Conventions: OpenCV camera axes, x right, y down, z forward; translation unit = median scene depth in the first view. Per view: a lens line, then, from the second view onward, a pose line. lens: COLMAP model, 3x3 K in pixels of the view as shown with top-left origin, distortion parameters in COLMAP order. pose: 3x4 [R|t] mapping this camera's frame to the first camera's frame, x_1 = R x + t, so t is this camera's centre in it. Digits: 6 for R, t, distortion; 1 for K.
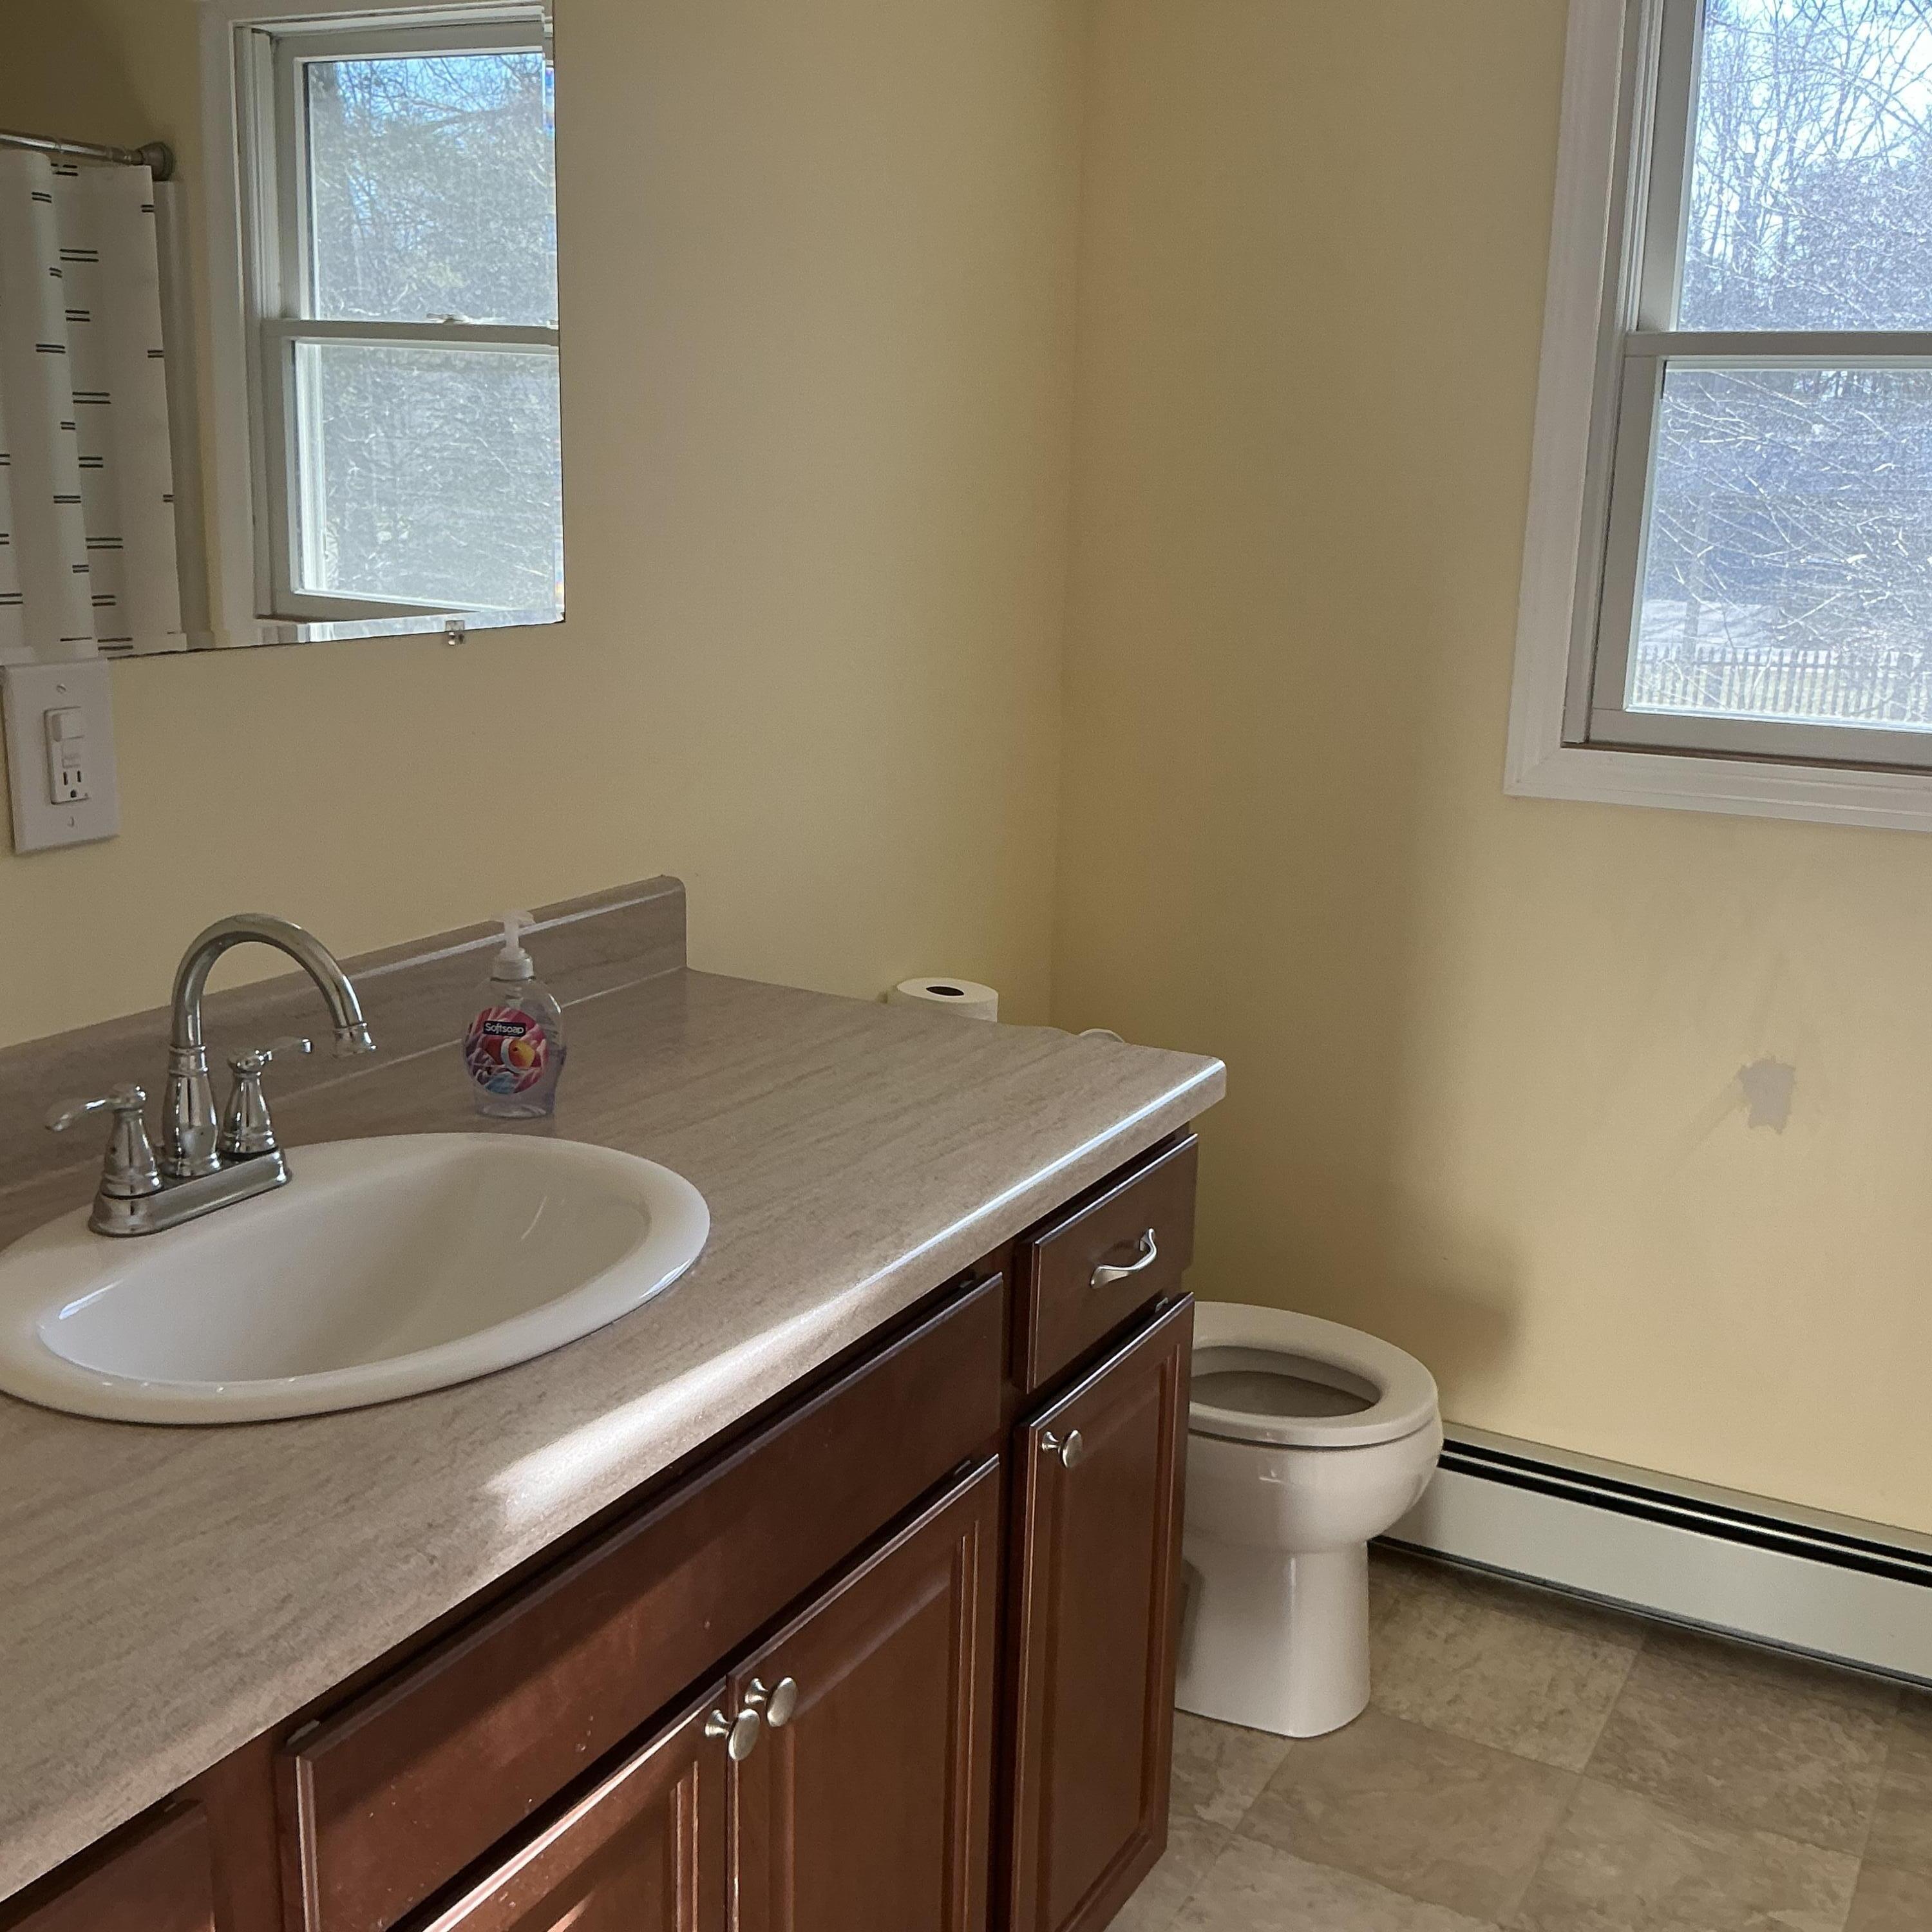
lens RADIAL K [[2132.8, 0, 961.9], [0, 2132.8, 962.9], [0, 0, 1]] dist [0.154711, -0.343171]
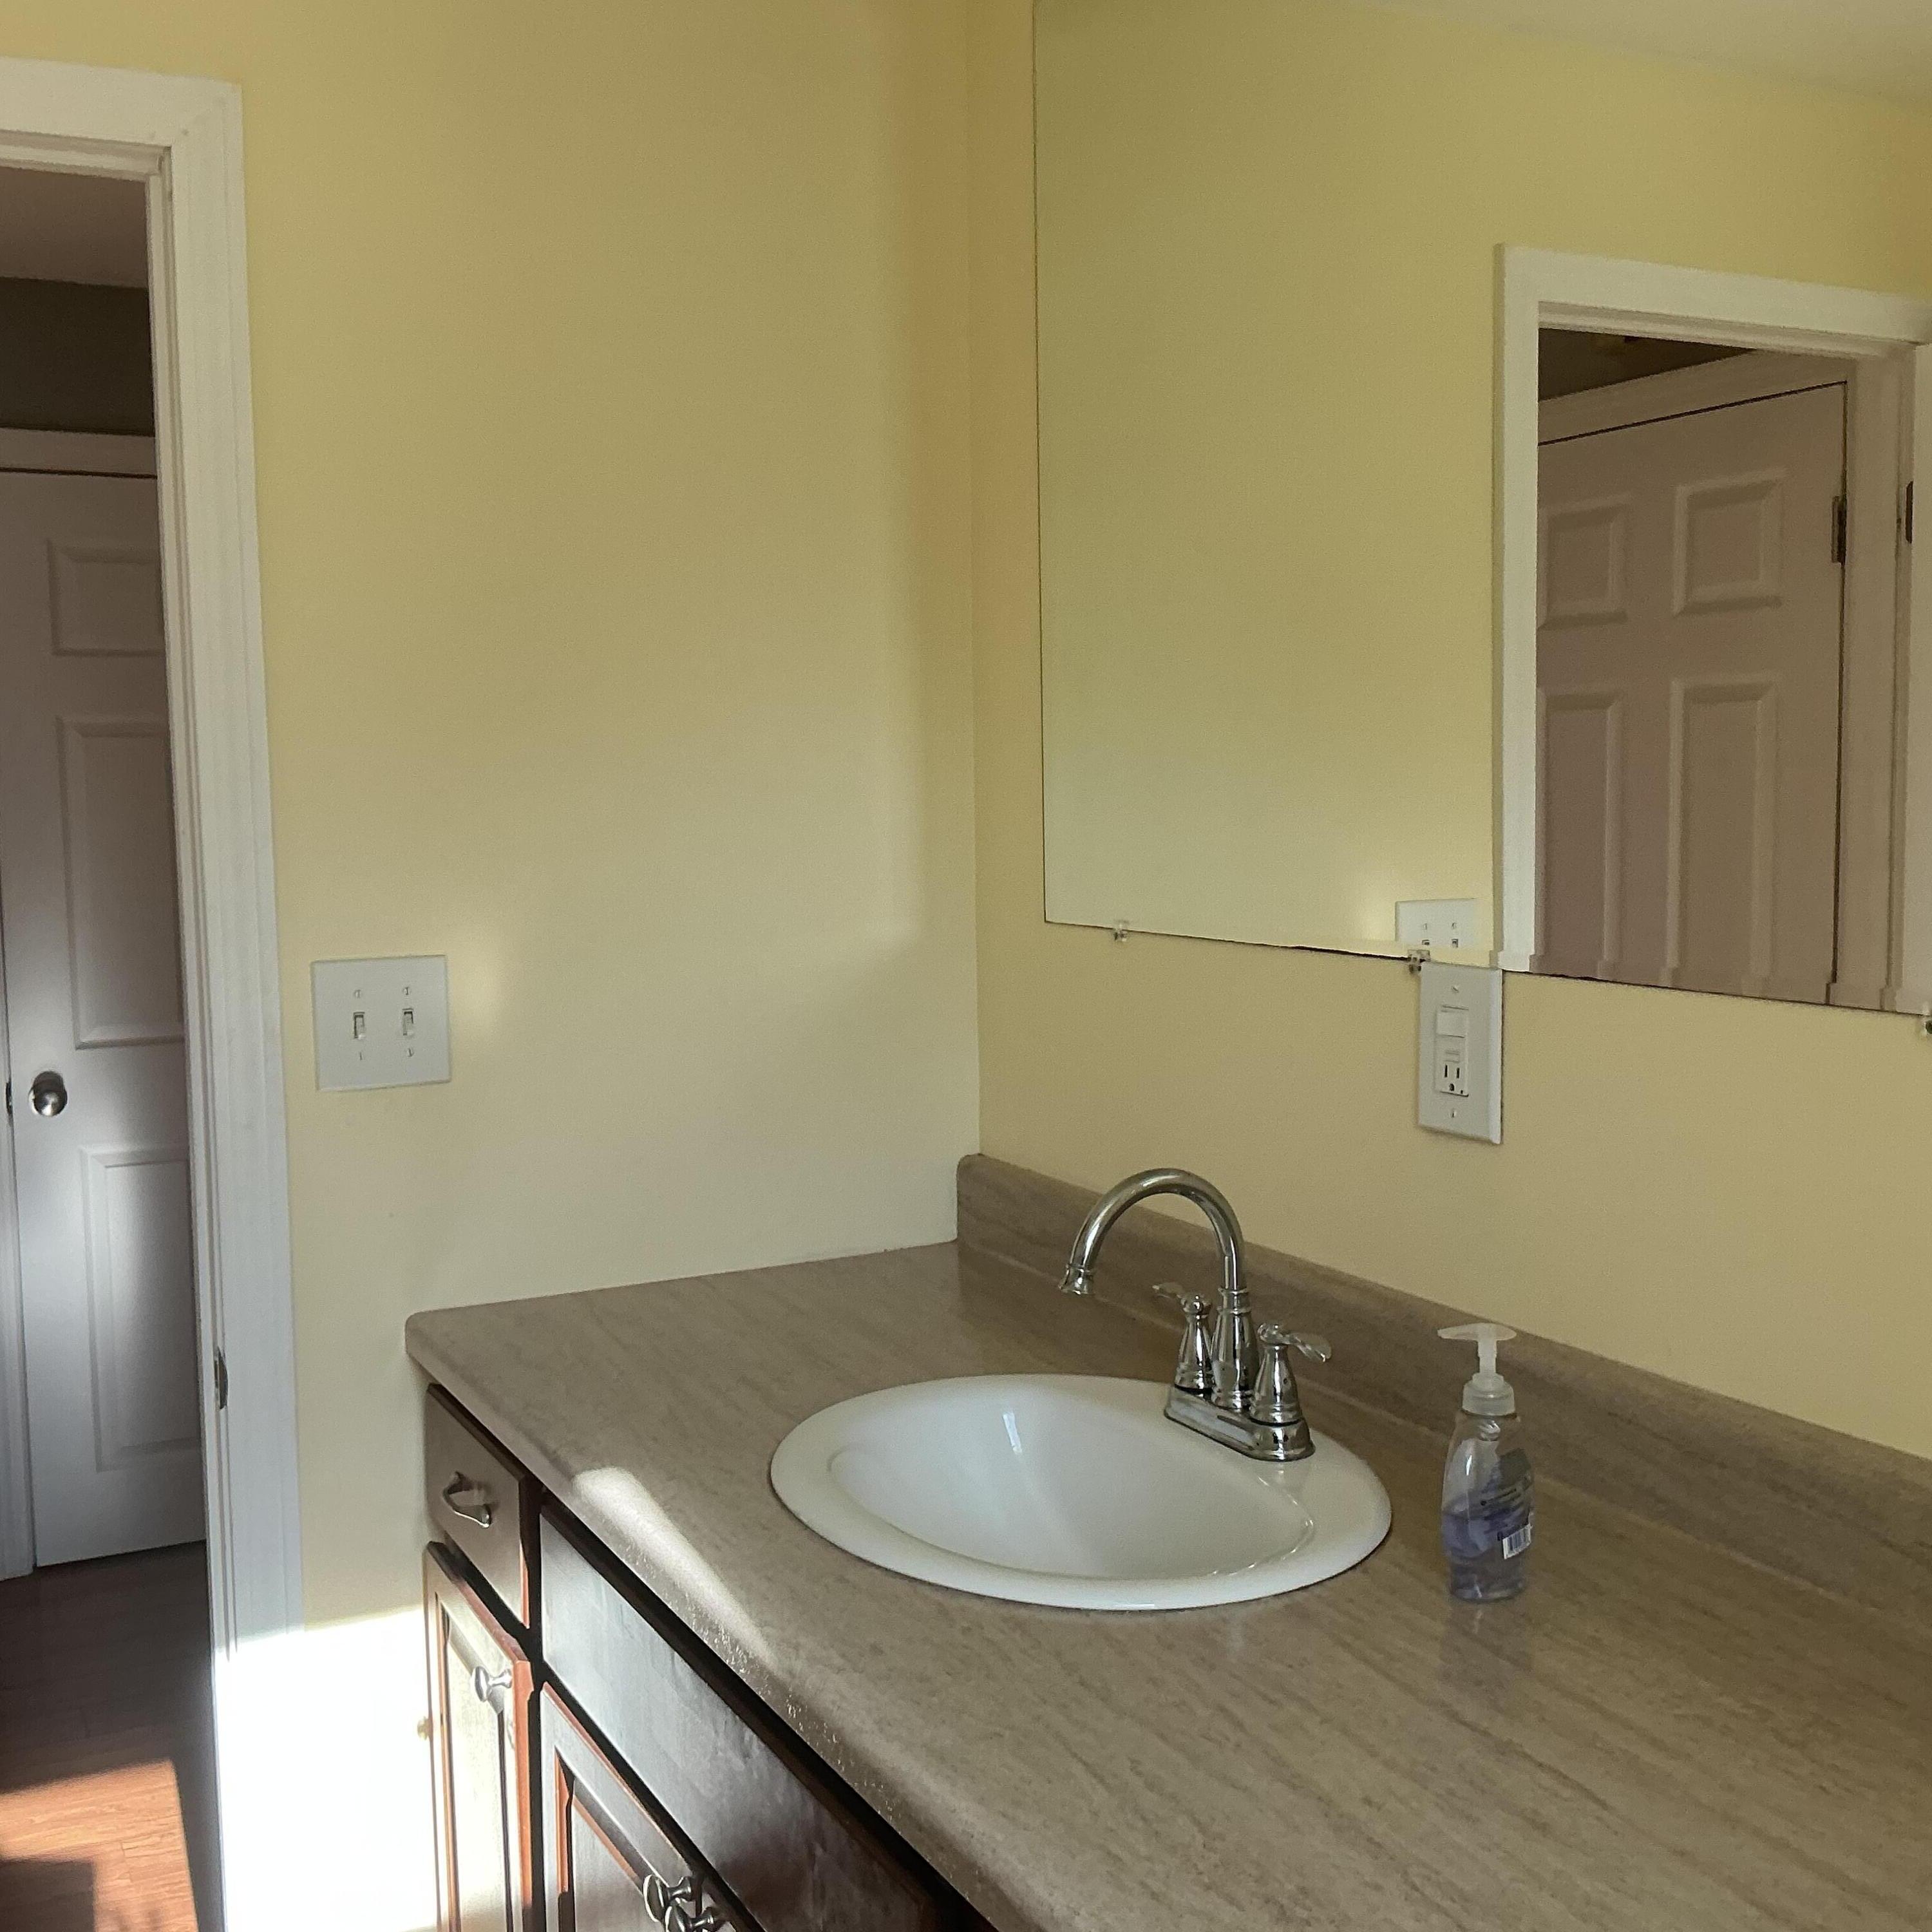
lens RADIAL K [[2132.8, 0, 961.9], [0, 2132.8, 962.9], [0, 0, 1]] dist [0.154711, -0.343171]
pose [[-0.553448, 0.066315, -0.830240, 0.537801], [-0.184654, 0.962248, 0.199952, -0.271362], [0.812157, 0.263970, -0.520309, 1.190561]]
